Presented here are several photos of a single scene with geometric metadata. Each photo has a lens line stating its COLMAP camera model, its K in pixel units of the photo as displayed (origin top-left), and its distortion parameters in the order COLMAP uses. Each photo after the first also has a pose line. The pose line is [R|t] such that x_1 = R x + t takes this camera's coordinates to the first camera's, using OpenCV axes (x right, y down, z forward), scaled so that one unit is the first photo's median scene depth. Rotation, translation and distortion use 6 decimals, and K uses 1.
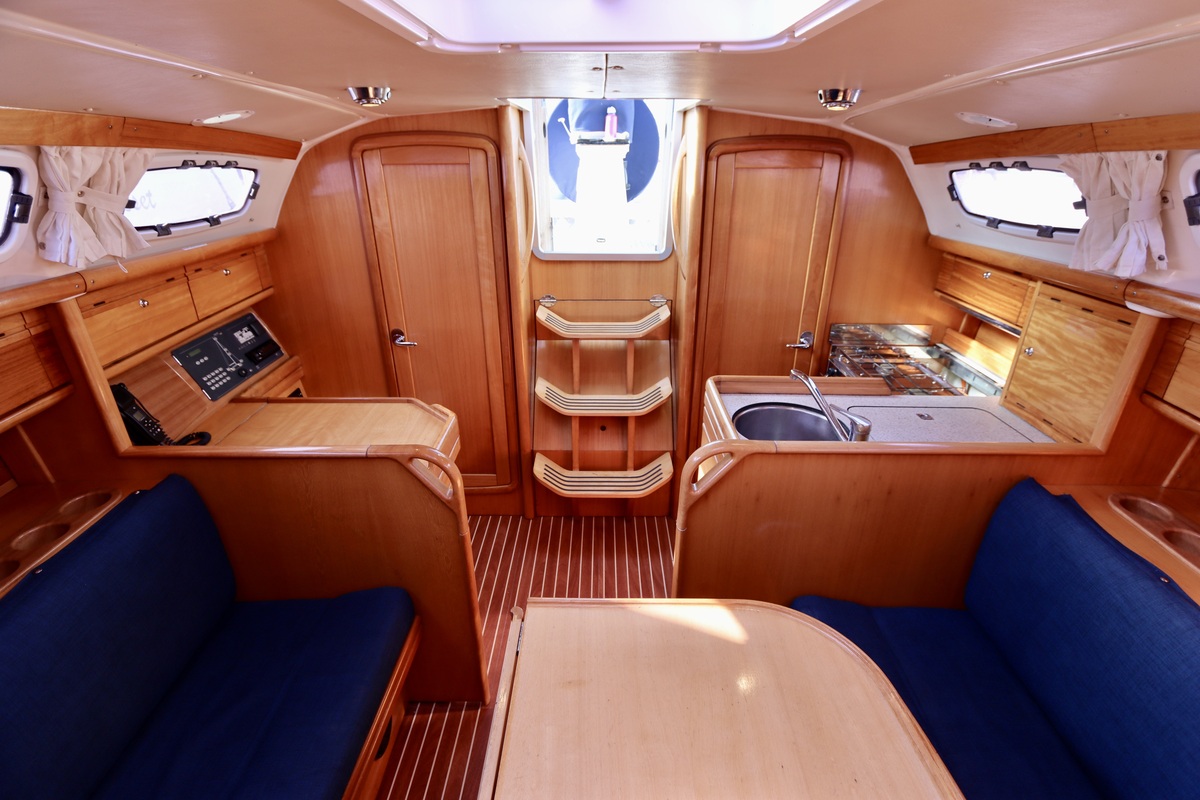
lens RADIAL K [[564.4, 0, 599.2], [0, 564.4, 396.5], [0, 0, 1]] dist [-0.019378, 0.003832]
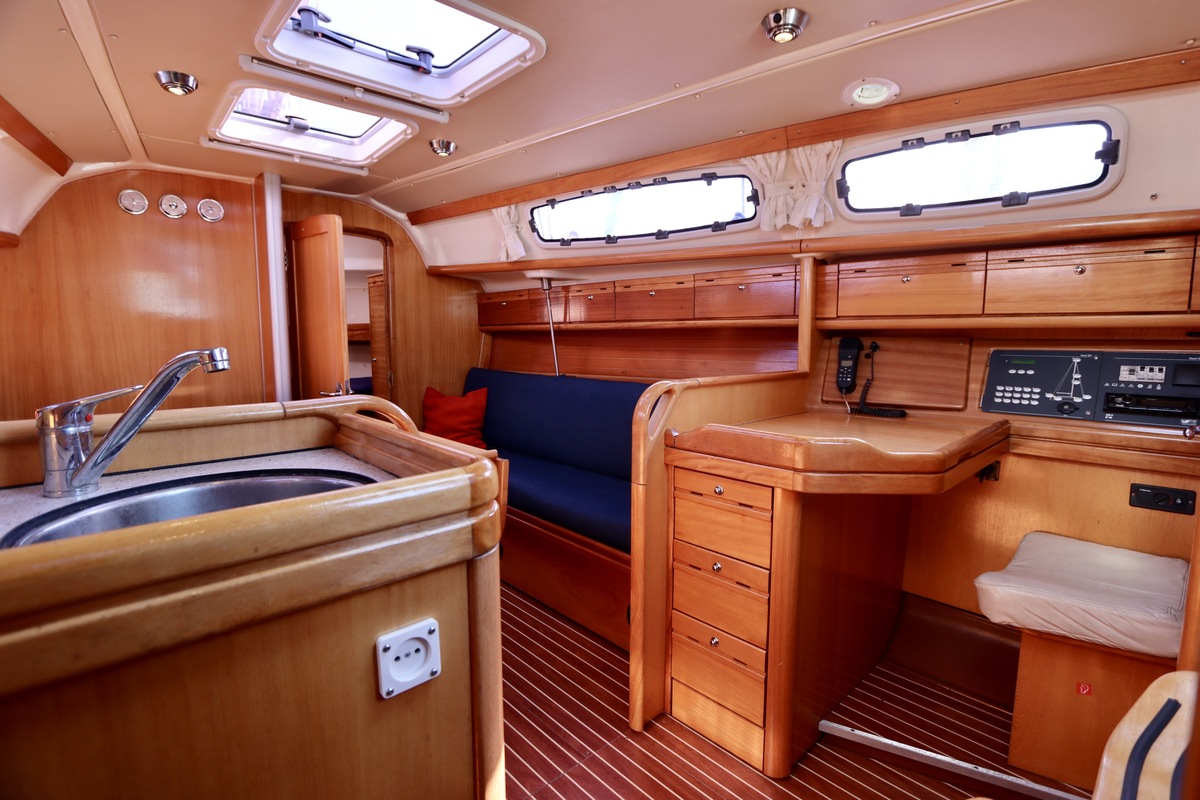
lens RADIAL K [[566.4, 0, 599.7], [0, 566.4, 391.9], [0, 0, 1]] dist [-0.017622, 0.000985]
pose [[-0.732528, 0.070548, -0.677072, 0.343864], [-0.276774, 0.877830, 0.390910, -0.196218], [0.621932, 0.473748, -0.623509, 1.166505]]
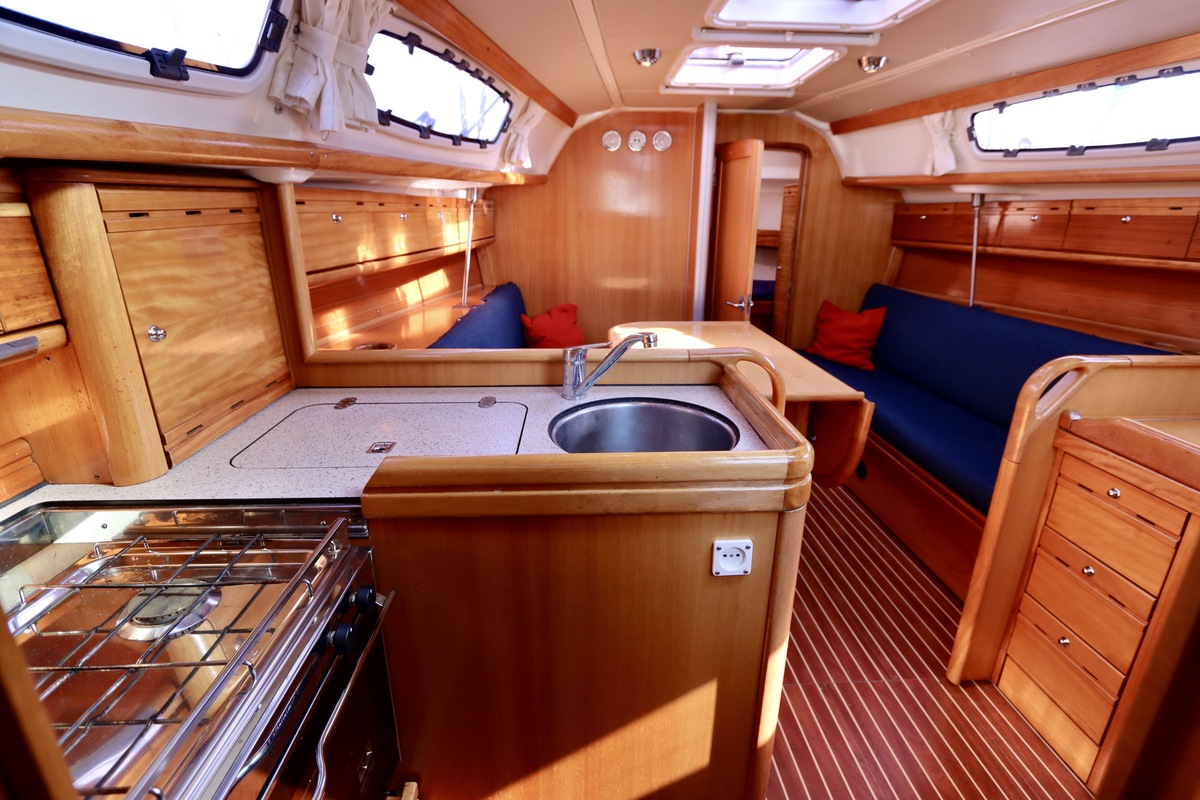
lens RADIAL K [[565.6, 0, 599.3], [0, 565.6, 395.5], [0, 0, 1]] dist [-0.018354, 0.001546]
pose [[-0.998610, 0.010594, -0.051626, 0.358720], [-0.026851, 0.740632, 0.671374, -0.328614], [0.045349, 0.671827, -0.739319, 1.230901]]
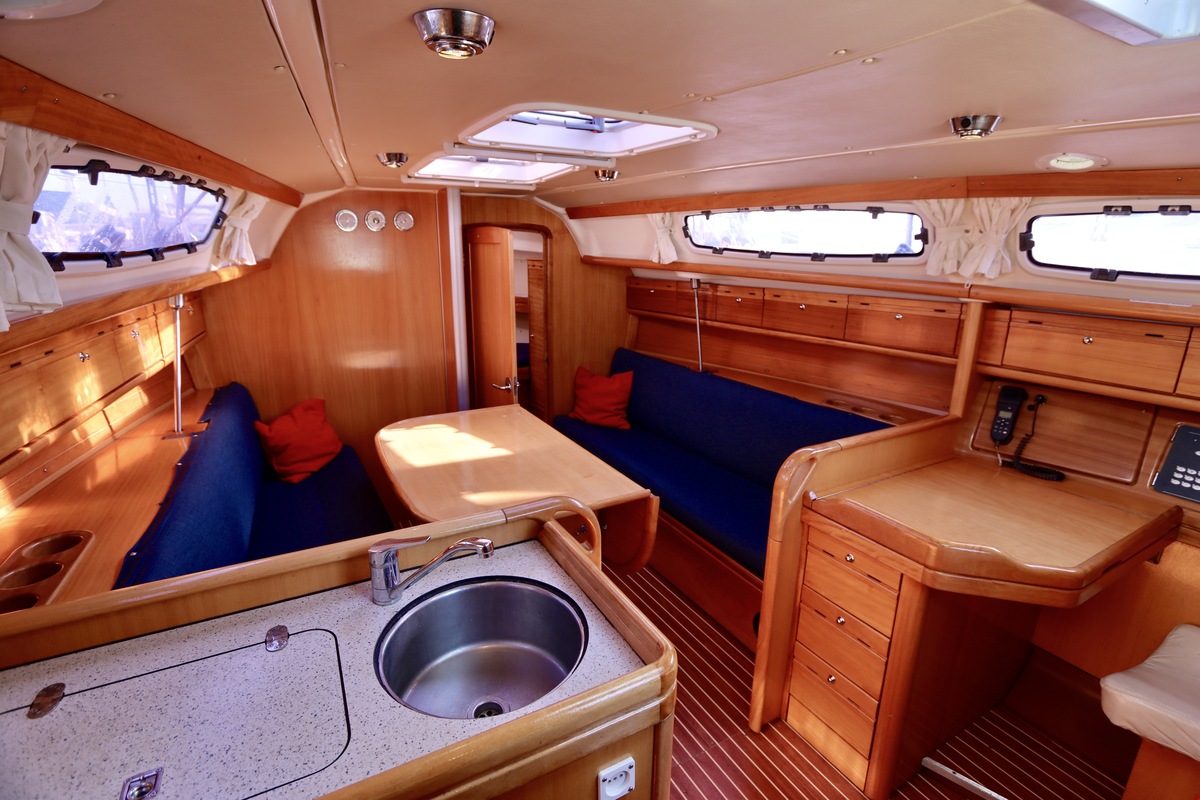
lens RADIAL K [[565.6, 0, 599.3], [0, 565.6, 395.5], [0, 0, 1]] dist [-0.018354, 0.001546]
pose [[-0.870690, 0.118704, -0.477292, 0.409895], [-0.209595, 0.788356, 0.578416, -0.408895], [0.444936, 0.603659, -0.661534, 1.099655]]
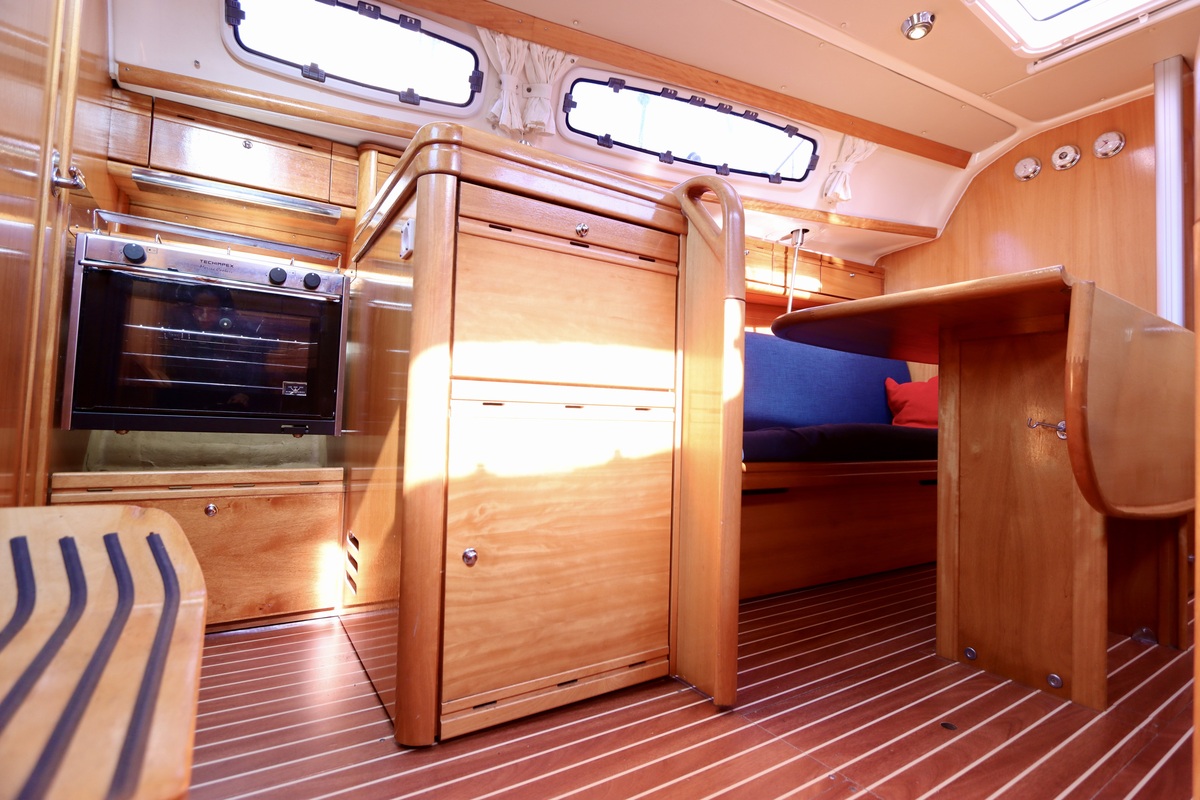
lens RADIAL K [[564.4, 0, 599.2], [0, 564.4, 396.5], [0, 0, 1]] dist [-0.019378, 0.003832]
pose [[-0.550983, 0.014963, 0.834382, -0.245832], [0.308519, 0.932655, 0.187005, 0.125369], [-0.775393, 0.360460, -0.518493, 1.173884]]
